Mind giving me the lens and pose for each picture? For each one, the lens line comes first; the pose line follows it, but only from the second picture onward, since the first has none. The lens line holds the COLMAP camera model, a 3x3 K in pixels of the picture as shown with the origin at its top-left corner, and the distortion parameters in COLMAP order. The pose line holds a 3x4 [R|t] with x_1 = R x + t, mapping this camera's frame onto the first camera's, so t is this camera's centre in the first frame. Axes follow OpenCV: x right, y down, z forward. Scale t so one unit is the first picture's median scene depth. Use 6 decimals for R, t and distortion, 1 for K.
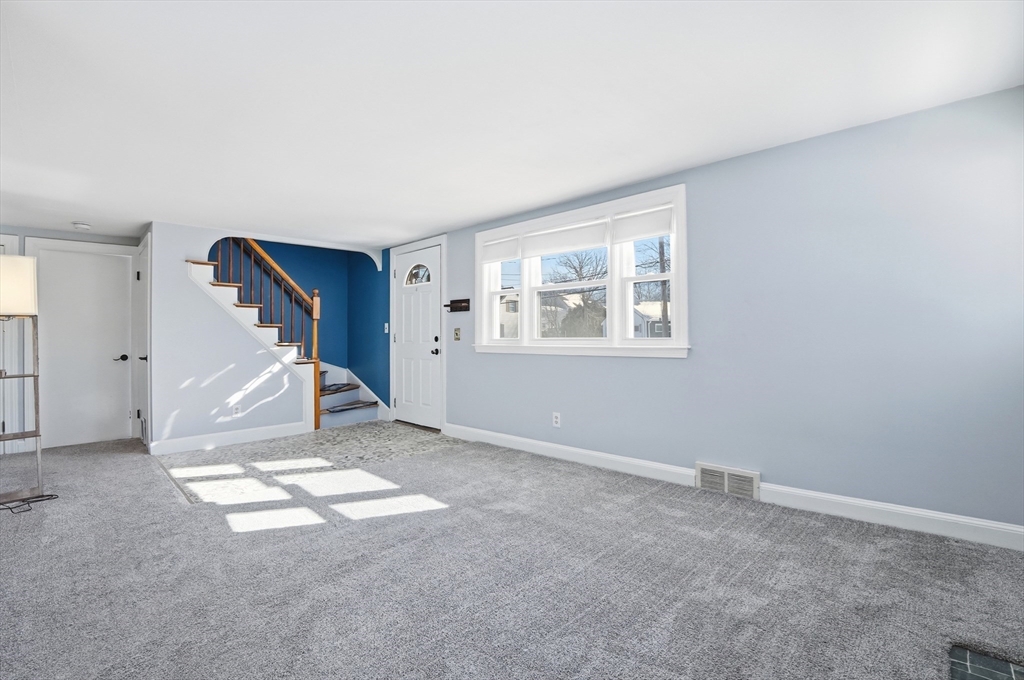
lens RADIAL K [[467.6, 0, 513.4], [0, 467.6, 331.4], [0, 0, 1]] dist [-0.051164, 0.000479]
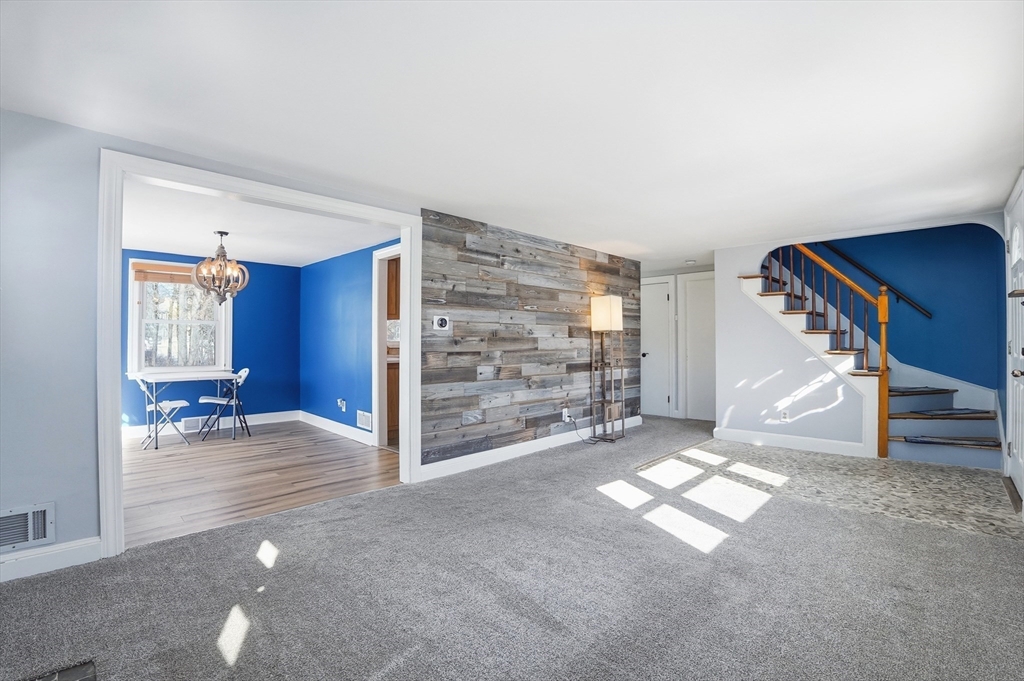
lens RADIAL K [[459.2, 0, 513.3], [0, 459.2, 343.0], [0, 0, 1]] dist [-0.054997, 0.000375]
pose [[-0.005390, 0.010704, -0.999928, 0.403637], [0.014229, 0.999842, 0.010626, -0.008823], [0.999884, -0.014171, -0.005541, 0.401576]]
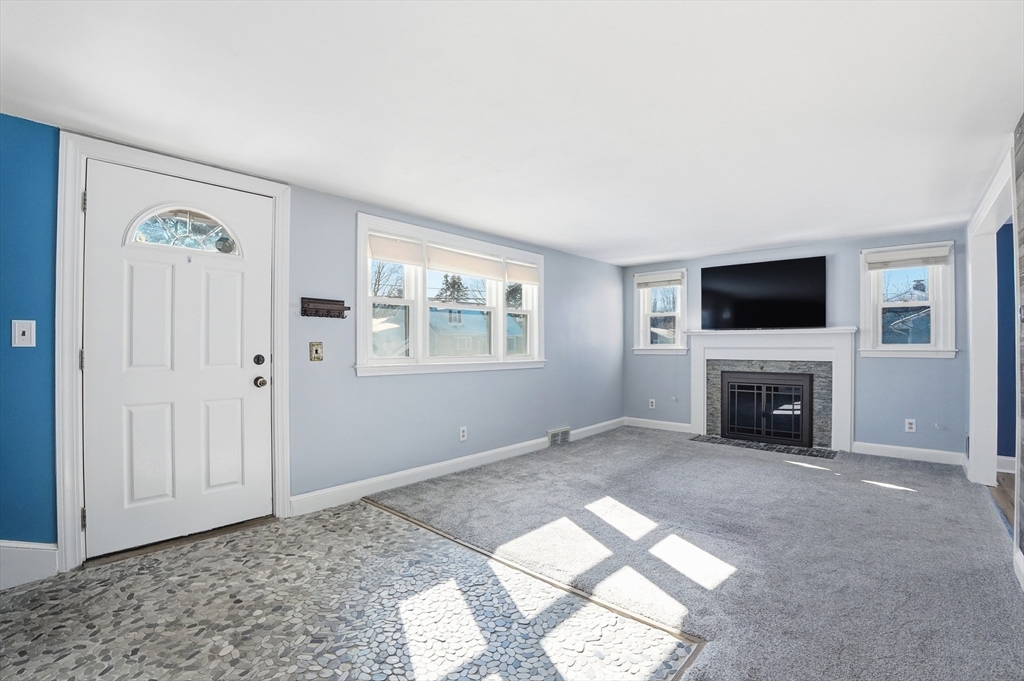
lens RADIAL K [[459.2, 0, 513.3], [0, 459.2, 343.0], [0, 0, 1]] dist [-0.054997, 0.000375]
pose [[-0.034082, 0.018071, 0.999256, -0.794420], [-0.009162, 0.999789, -0.018393, 0.003729], [-0.999377, -0.009782, -0.033909, 0.781488]]
